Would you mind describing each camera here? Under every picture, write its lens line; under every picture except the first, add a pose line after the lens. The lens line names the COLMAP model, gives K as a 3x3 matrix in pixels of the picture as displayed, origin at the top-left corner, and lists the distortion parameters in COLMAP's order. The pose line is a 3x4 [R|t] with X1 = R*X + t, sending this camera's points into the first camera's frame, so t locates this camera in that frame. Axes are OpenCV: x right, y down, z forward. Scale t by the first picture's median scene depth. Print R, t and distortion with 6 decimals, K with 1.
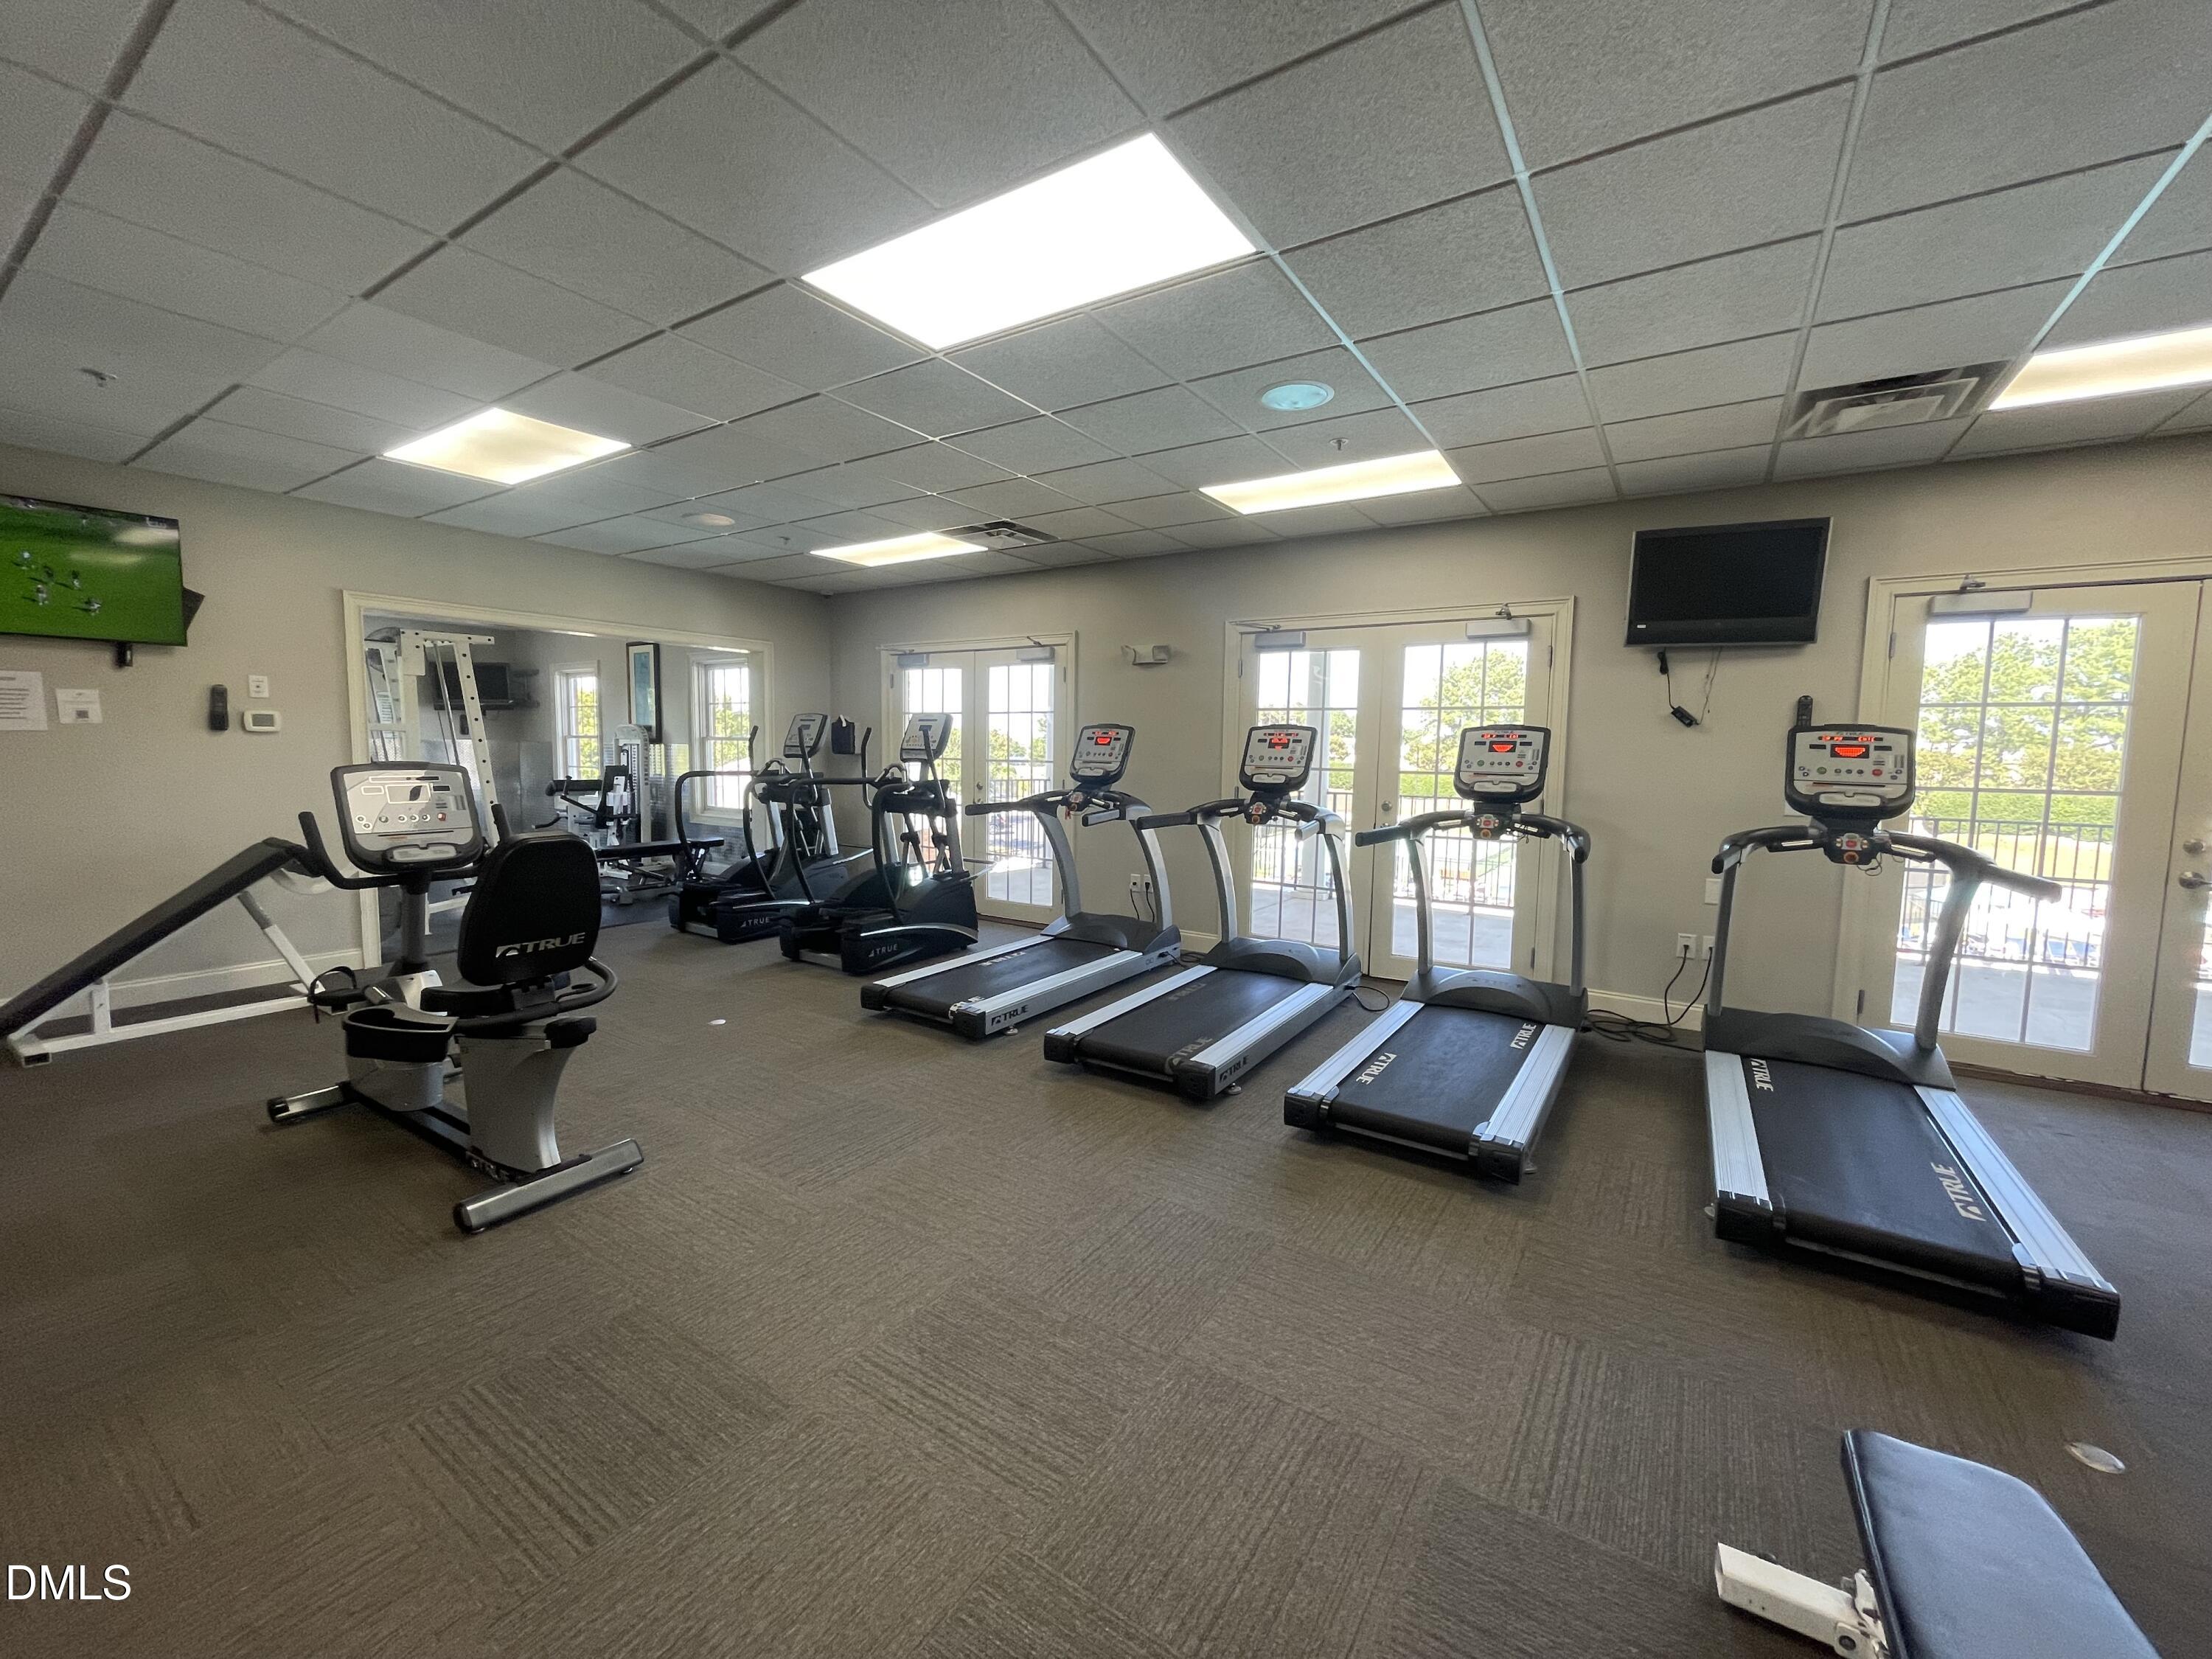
lens RADIAL K [[890.4, 0, 1105.4], [0, 890.4, 826.5], [0, 0, 1]] dist [-0.000820, -0.000105]
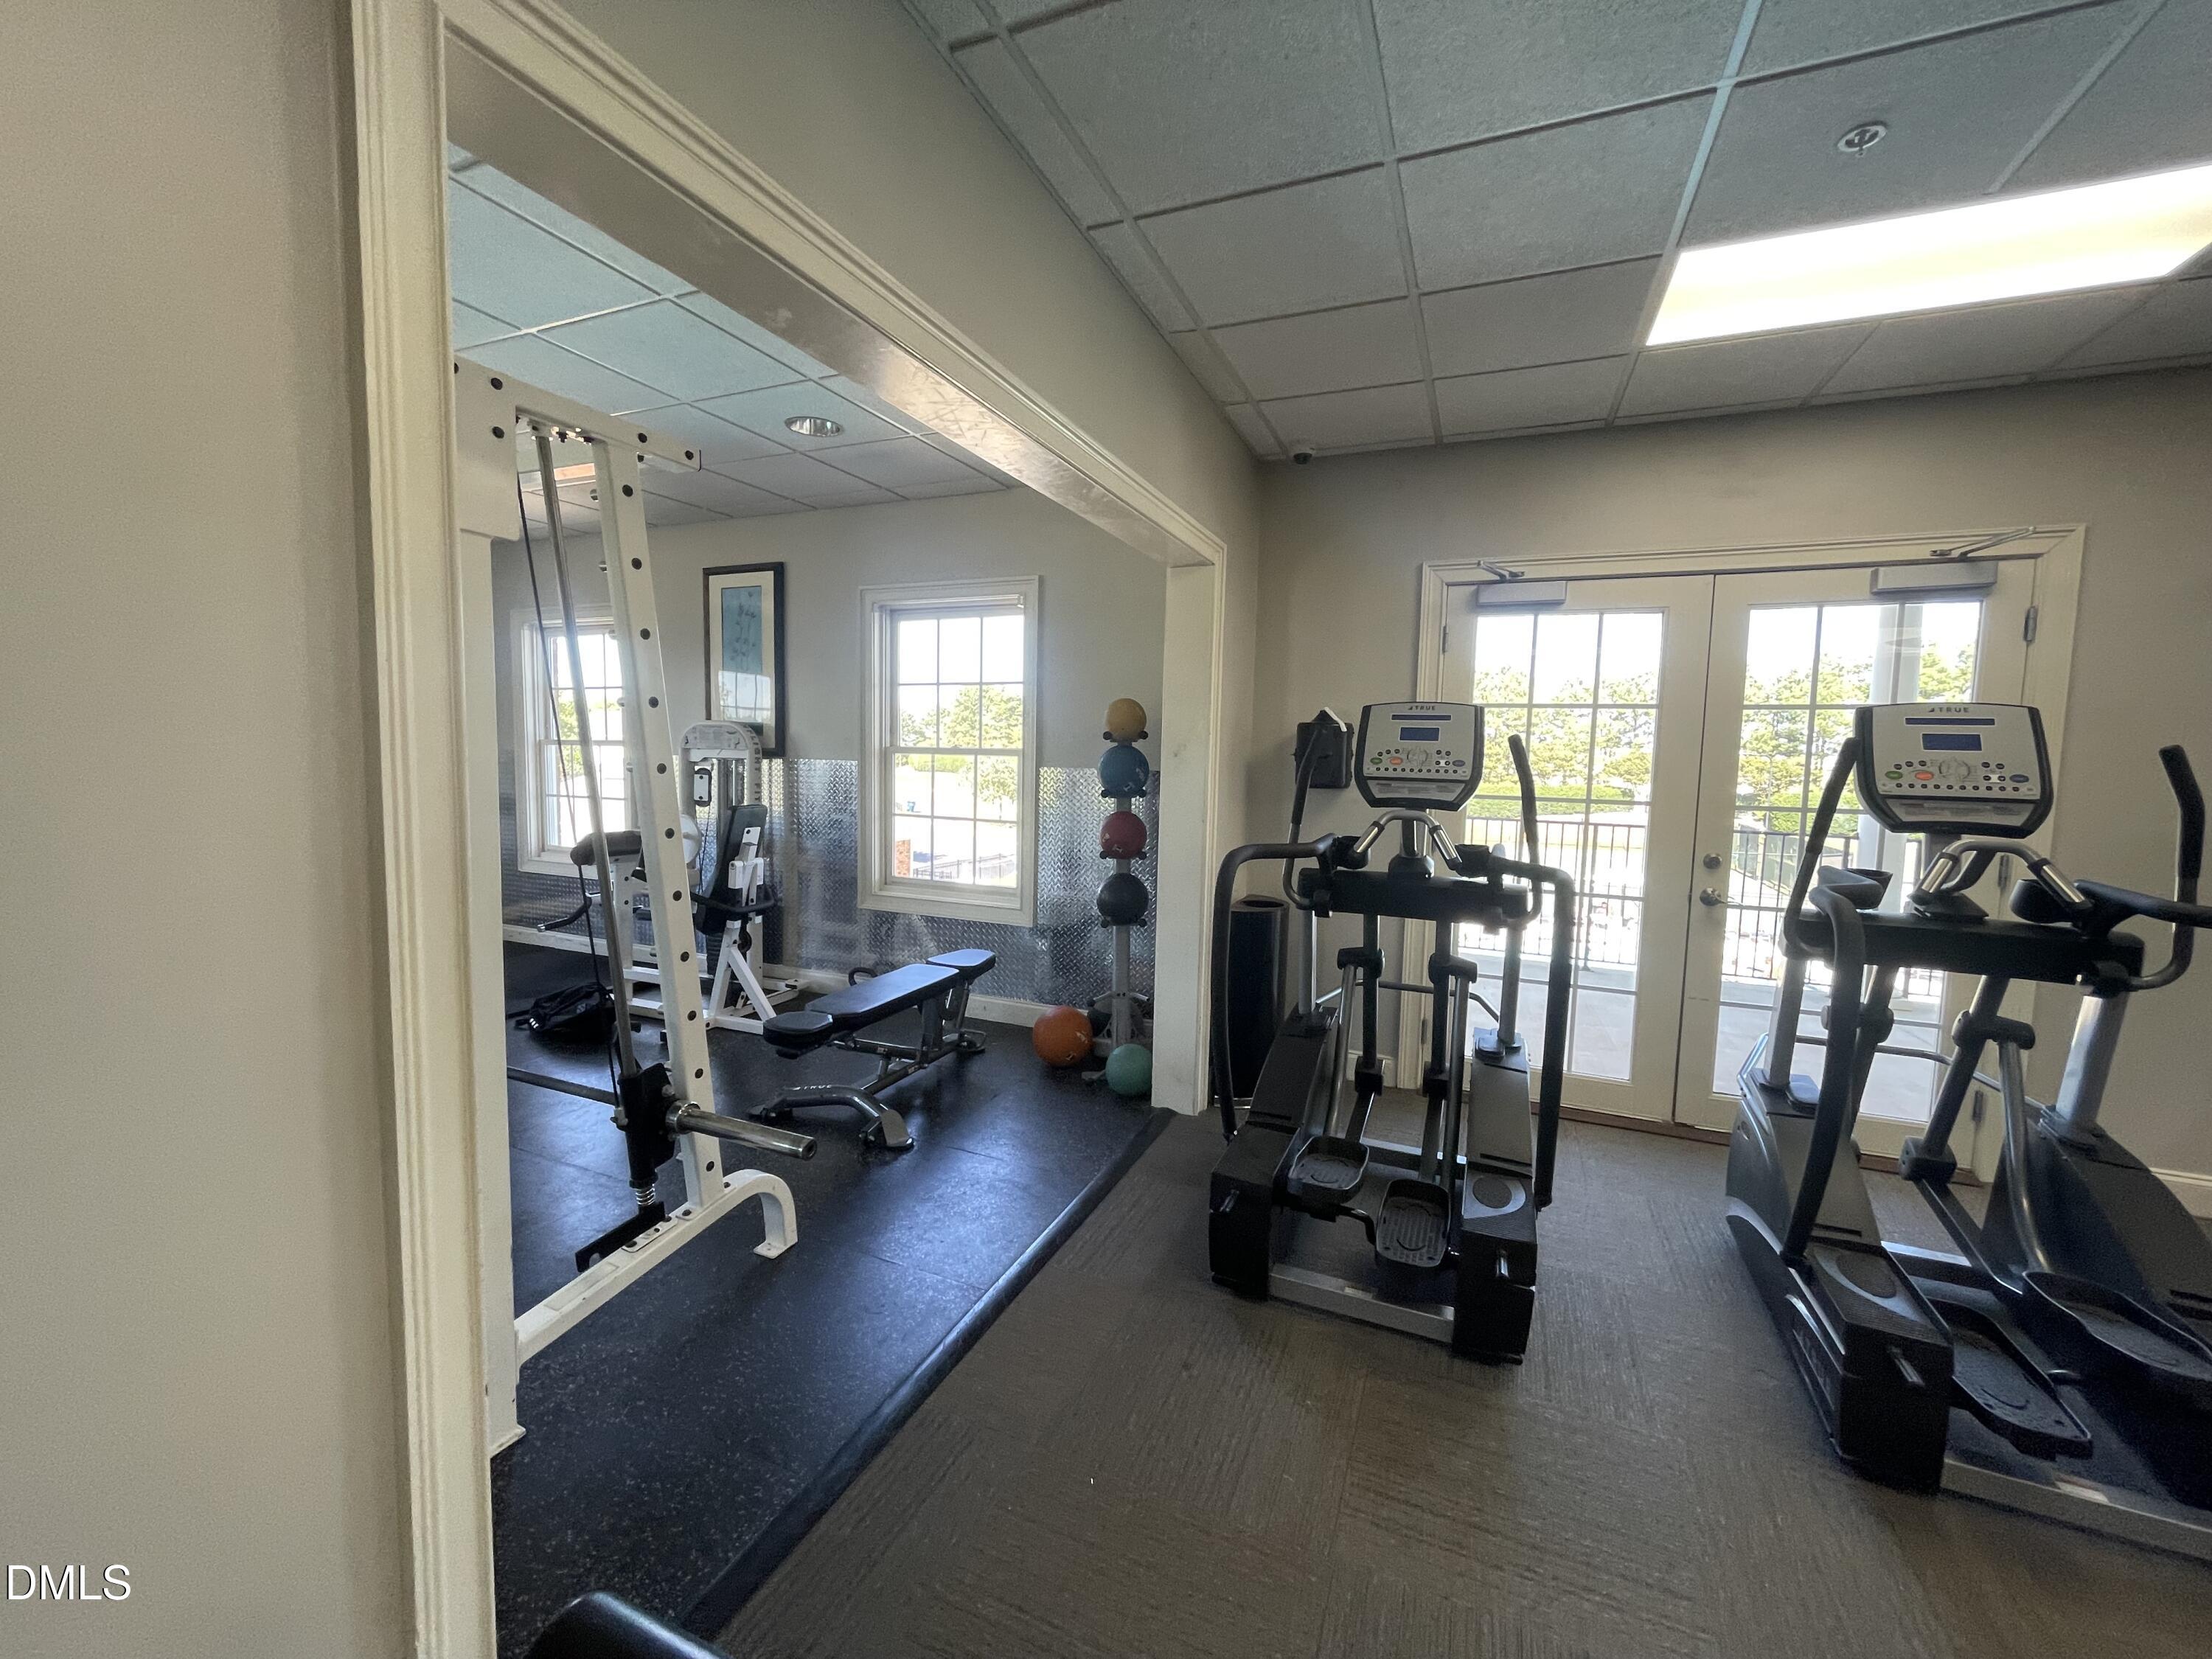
lens RADIAL K [[890.4, 0, 1095.4], [0, 890.4, 825.3], [0, 0, 1]] dist [-0.000820, -0.000105]
pose [[0.984440, -0.026102, 0.173773, -0.406871], [0.021956, 0.999428, 0.025739, -0.061874], [-0.174346, -0.021523, 0.984449, 0.437046]]
